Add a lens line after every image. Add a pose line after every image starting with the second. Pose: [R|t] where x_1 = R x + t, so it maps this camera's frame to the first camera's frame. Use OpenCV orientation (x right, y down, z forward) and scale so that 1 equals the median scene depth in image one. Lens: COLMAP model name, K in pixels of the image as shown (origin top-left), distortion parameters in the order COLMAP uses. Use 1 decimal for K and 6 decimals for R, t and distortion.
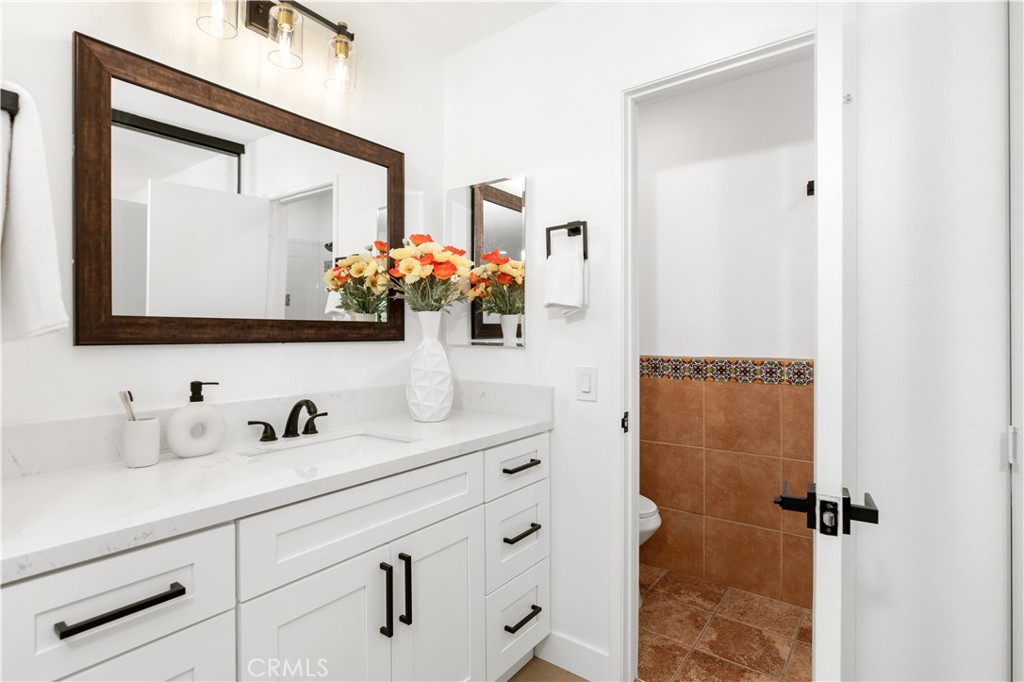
lens RADIAL K [[518.9, 0, 512.0], [0, 518.9, 341.0], [0, 0, 1]] dist [0.000084, -0.000004]
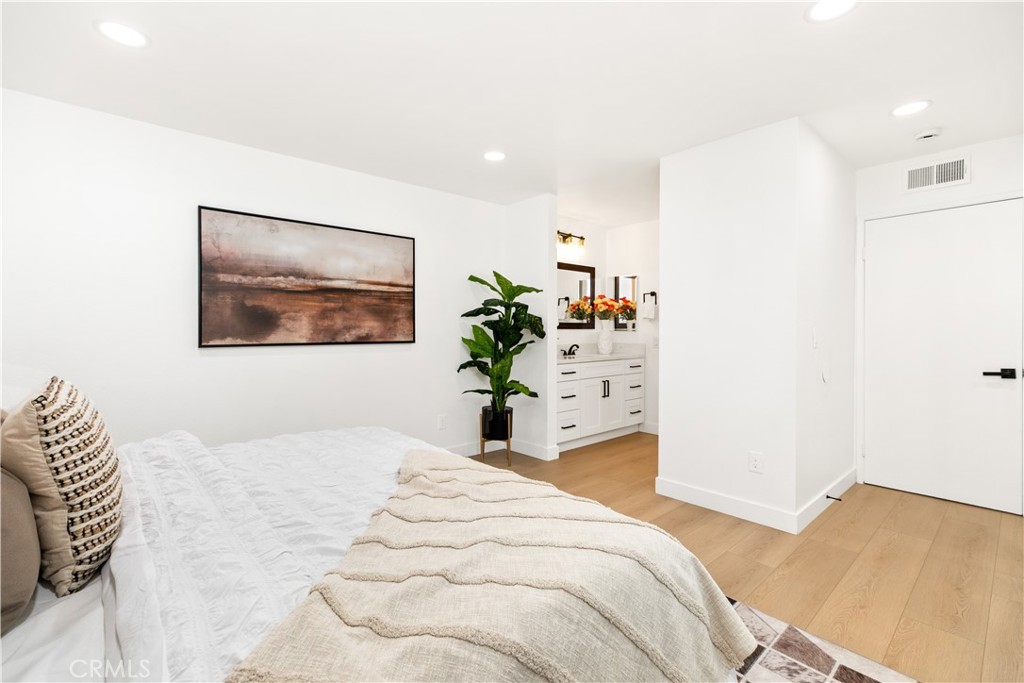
lens RADIAL K [[457.7, 0, 508.2], [0, 457.7, 336.8], [0, 0, 1]] dist [0.001214, 0.000498]
pose [[0.974694, 0.005305, -0.223479, -0.104755], [-0.004067, 0.999974, 0.006000, 0.031047], [0.223505, -0.004939, 0.974690, -1.768688]]
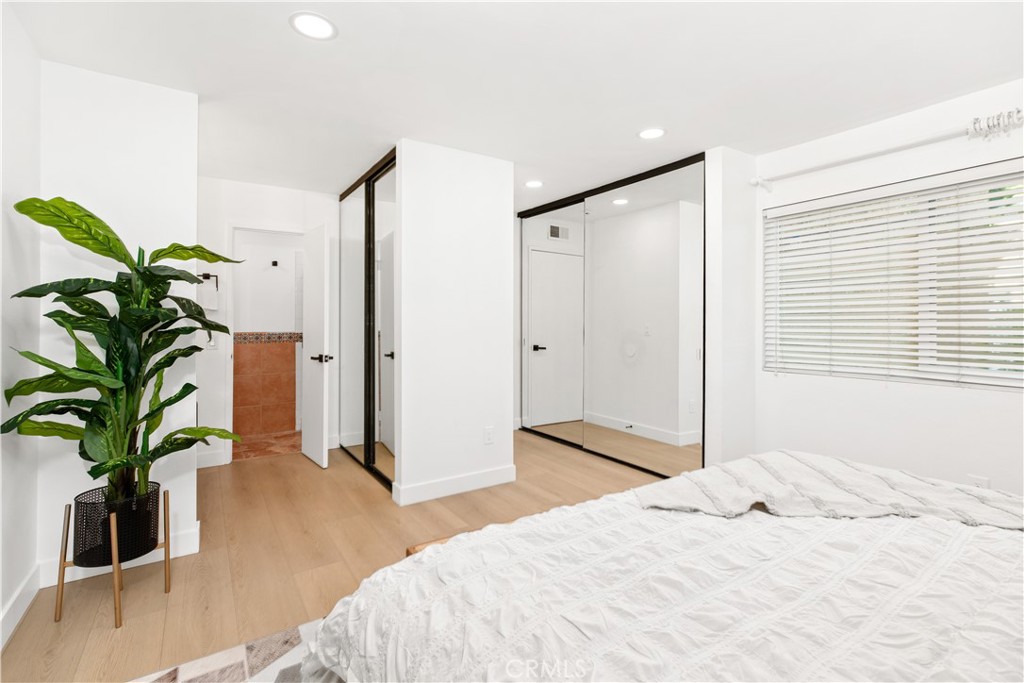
lens RADIAL K [[457.7, 0, 508.2], [0, 457.7, 336.8], [0, 0, 1]] dist [0.001214, 0.000498]
pose [[0.350428, -0.026516, 0.936214, -1.211373], [0.001861, 0.999617, 0.027616, -0.001913], [-0.936588, -0.007935, 0.350343, -0.924818]]
